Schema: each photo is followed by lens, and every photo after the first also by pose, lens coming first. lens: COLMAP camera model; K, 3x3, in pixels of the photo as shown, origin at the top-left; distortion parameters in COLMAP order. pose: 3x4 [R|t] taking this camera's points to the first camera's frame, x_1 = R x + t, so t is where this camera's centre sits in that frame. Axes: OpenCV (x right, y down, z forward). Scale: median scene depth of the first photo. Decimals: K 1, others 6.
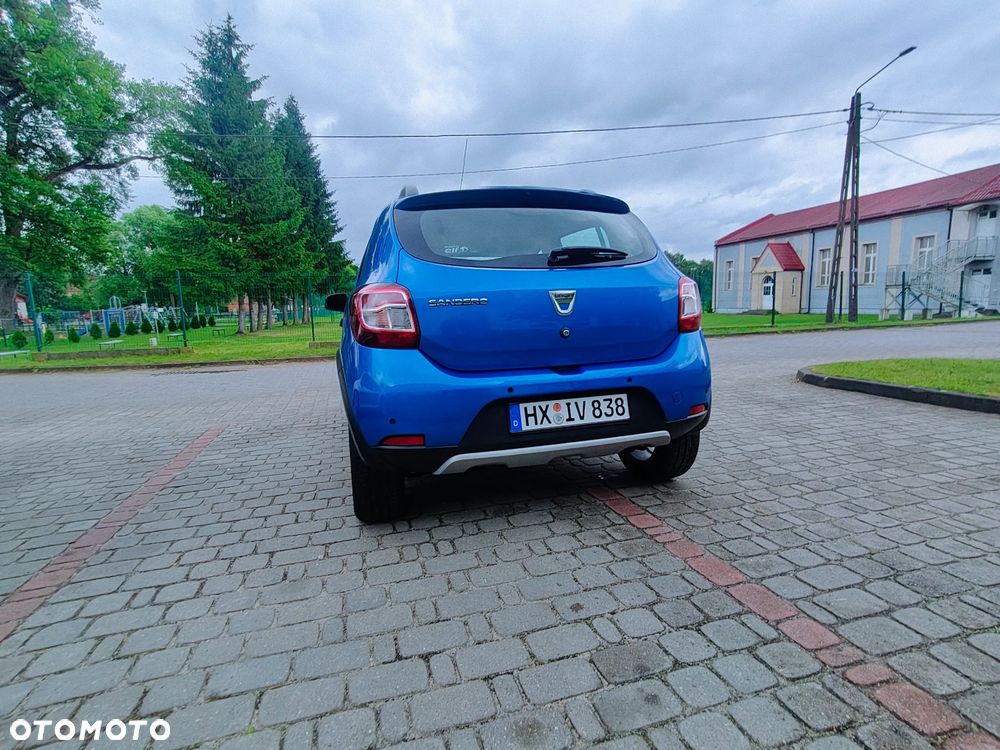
lens RADIAL K [[531.6, 0, 511.1], [0, 531.6, 375.1], [0, 0, 1]] dist [0.007322, 0.001718]
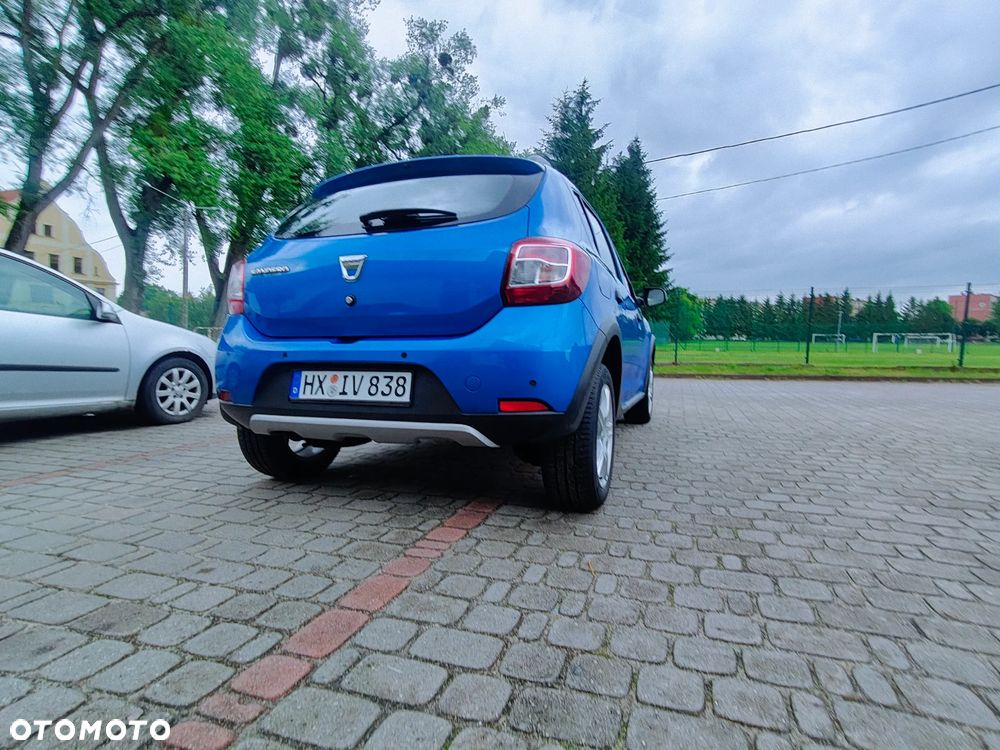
lens RADIAL K [[535.3, 0, 501.2], [0, 535.3, 372.2], [0, 0, 1]] dist [0.006800, 0.001350]
pose [[0.798442, 0.059475, -0.599127, 0.070375], [-0.097793, 0.994706, -0.031582, 0.003933], [0.594077, 0.083806, 0.800031, 0.032886]]
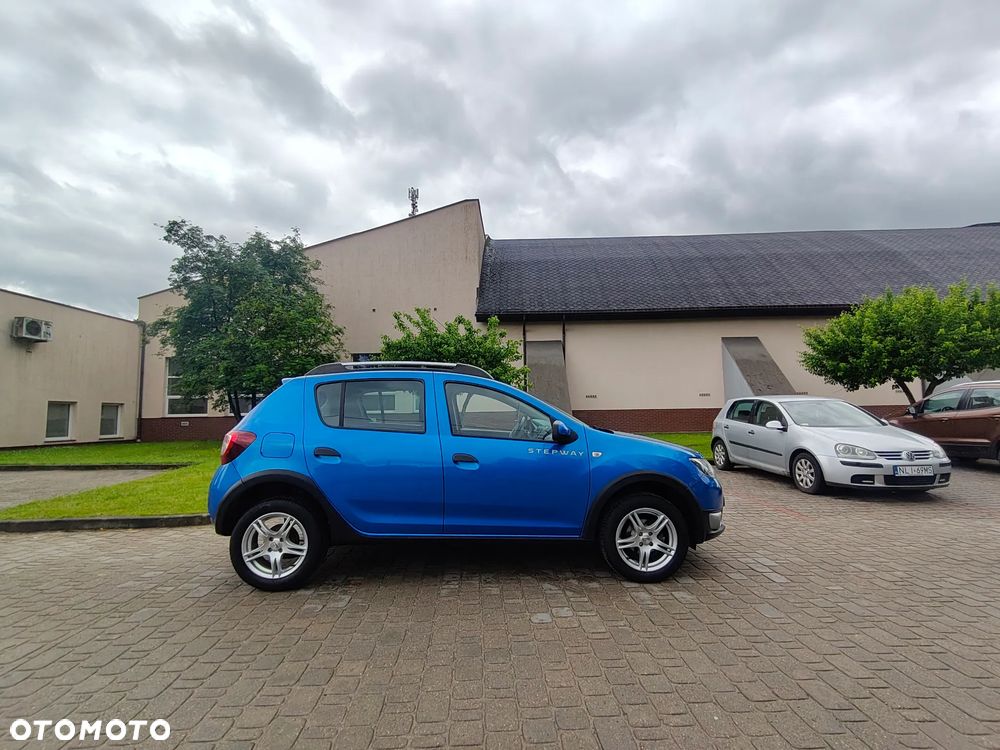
lens RADIAL K [[470.5, 0, 504.1], [0, 470.5, 377.0], [0, 0, 1]] dist [0.004655, 0.000333]
pose [[-0.966228, 0.051526, 0.252483, -0.025136], [0.063931, 0.997105, 0.041174, -0.056409], [-0.249630, 0.055925, -0.966725, 0.385817]]
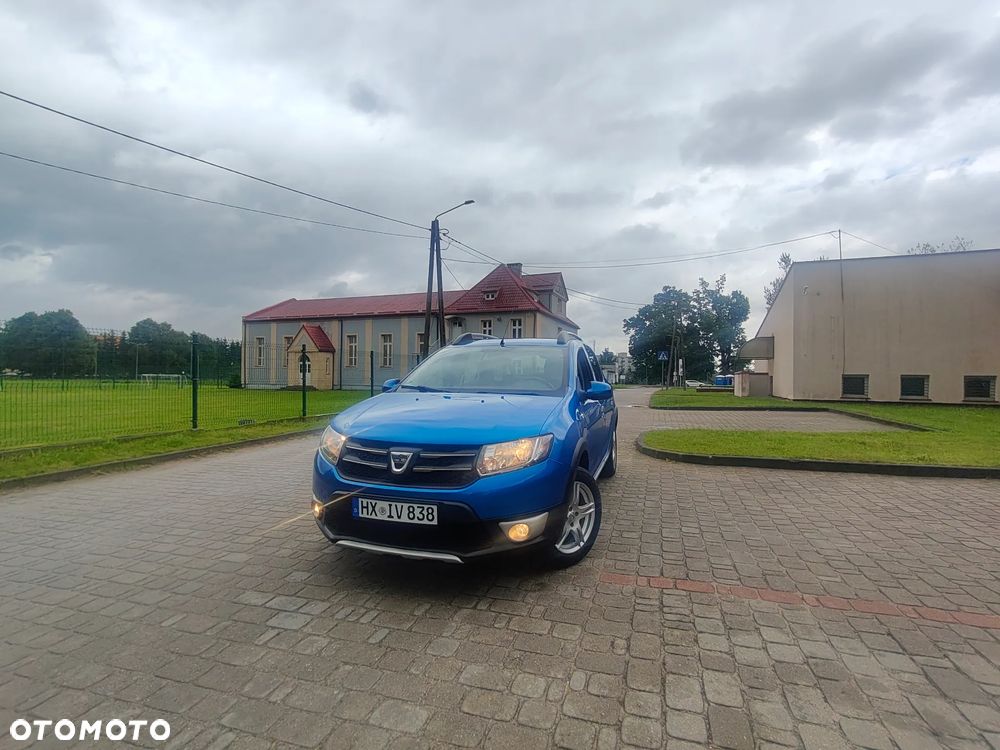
lens RADIAL K [[474.9, 0, 512.8], [0, 474.9, 373.9], [0, 0, 1]] dist [0.004071, 0.000216]
pose [[0.564857, 0.027709, 0.824724, -0.109386], [0.089158, 0.991536, -0.094379, -0.023864], [-0.820358, 0.126841, 0.557605, 0.154210]]
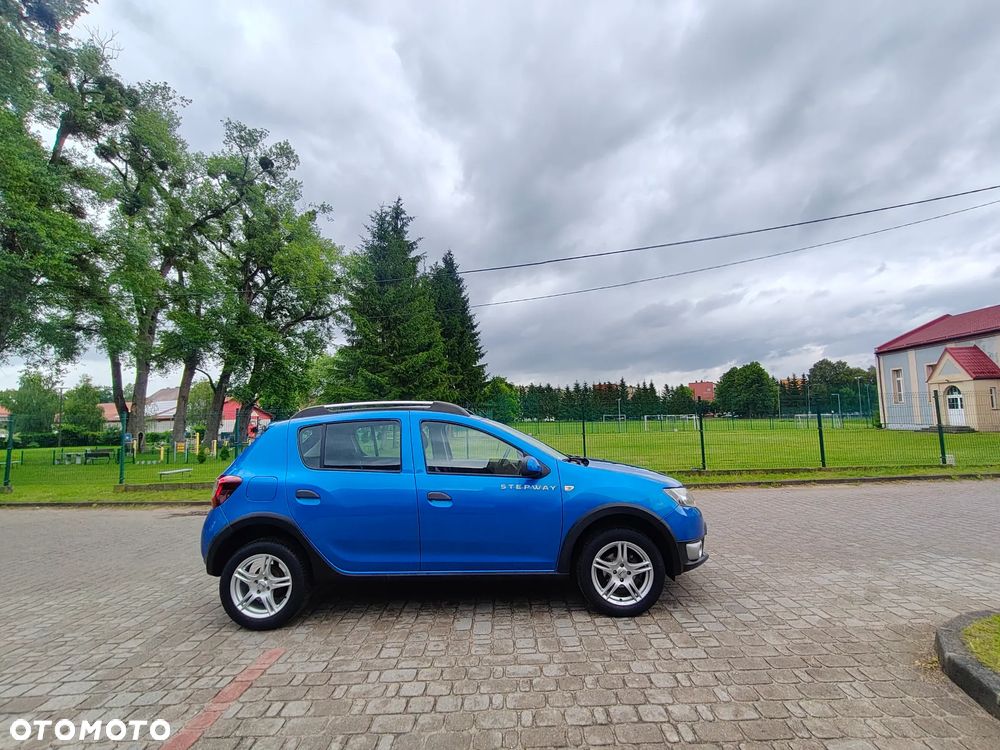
lens RADIAL K [[482.3, 0, 509.4], [0, 482.3, 380.1], [0, 0, 1]] dist [0.004287, -0.000089]
pose [[0.951315, -0.029438, -0.306811, 0.073149], [-0.033024, 0.979963, -0.196421, -0.030301], [0.306445, 0.196991, 0.931282, 0.099515]]
